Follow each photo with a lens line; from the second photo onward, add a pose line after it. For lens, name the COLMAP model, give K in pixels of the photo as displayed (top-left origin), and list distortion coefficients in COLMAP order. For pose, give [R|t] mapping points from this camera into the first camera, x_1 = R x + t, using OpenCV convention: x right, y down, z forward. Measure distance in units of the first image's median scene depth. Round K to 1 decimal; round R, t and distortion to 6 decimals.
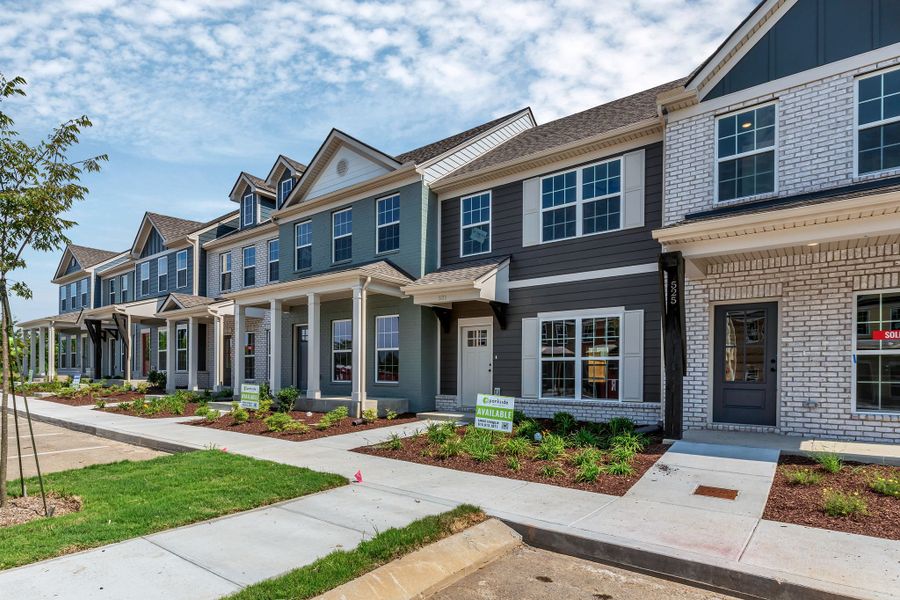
lens RADIAL K [[450.8, 0, 450.7], [0, 450.8, 373.4], [0, 0, 1]] dist [-0.000279, -0.000023]
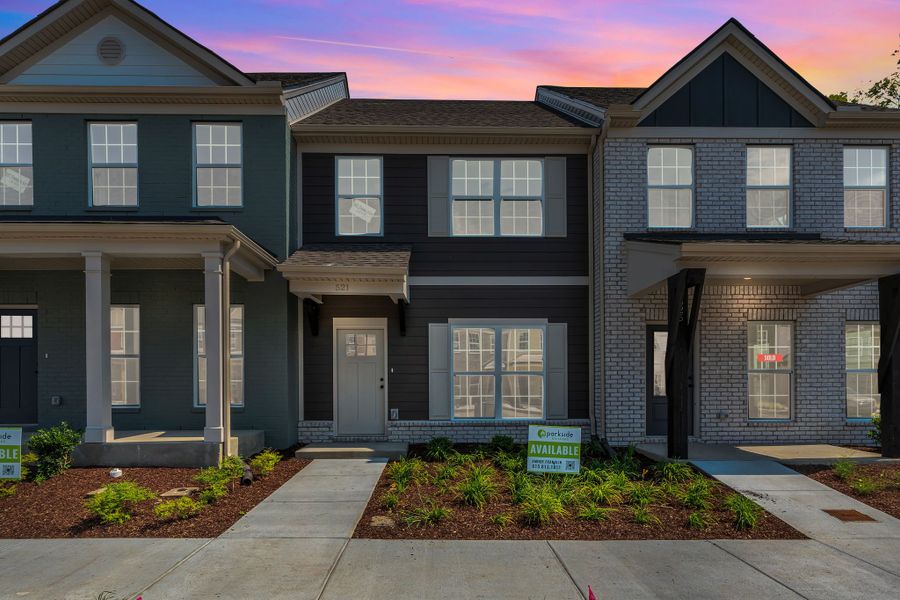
lens RADIAL K [[465.3, 0, 448.4], [0, 465.3, 381.5], [0, 0, 1]] dist [-0.000046, -0.000146]
pose [[0.803694, -0.008869, 0.594976, -0.471112], [0.007751, 0.999960, 0.004436, -0.028950], [-0.594992, 0.001046, 0.803731, 0.440801]]
